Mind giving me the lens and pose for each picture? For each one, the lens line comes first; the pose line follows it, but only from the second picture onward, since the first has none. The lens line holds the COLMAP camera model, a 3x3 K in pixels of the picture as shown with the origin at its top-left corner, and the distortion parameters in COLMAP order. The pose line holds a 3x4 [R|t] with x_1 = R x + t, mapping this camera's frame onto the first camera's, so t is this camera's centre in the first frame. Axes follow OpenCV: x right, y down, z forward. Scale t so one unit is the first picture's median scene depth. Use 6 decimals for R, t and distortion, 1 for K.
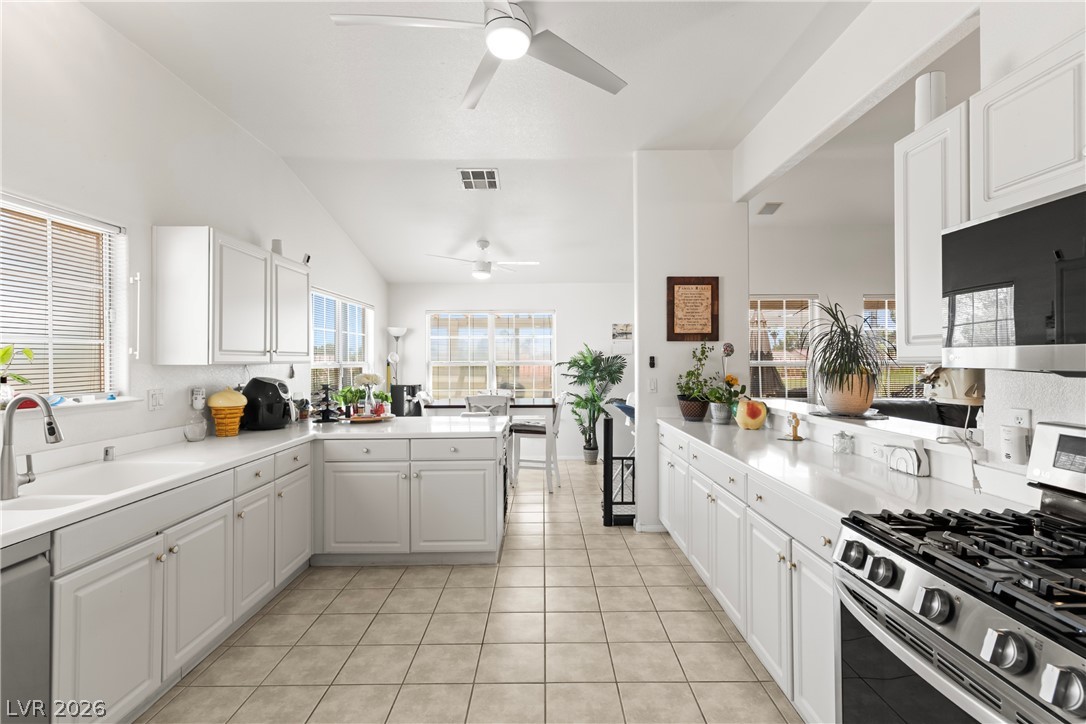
lens RADIAL K [[509.9, 0, 543.0], [0, 509.9, 362.0], [0, 0, 1]] dist [0.000425, 0.000018]
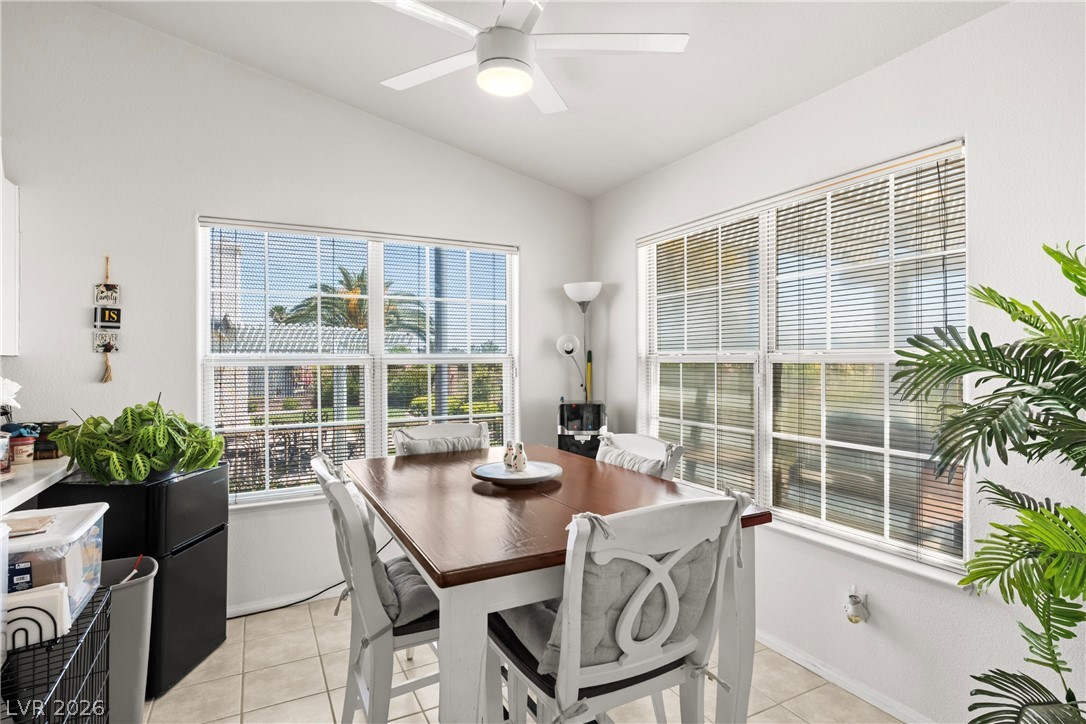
lens RADIAL K [[565.7, 0, 543.0], [0, 565.7, 362.0], [0, 0, 1]] dist [0.000025, -0.000006]
pose [[0.460926, 0.007514, -0.887407, 0.181951], [-0.000245, 0.999965, 0.008340, 0.002422], [0.887438, -0.003627, 0.460912, 0.679302]]
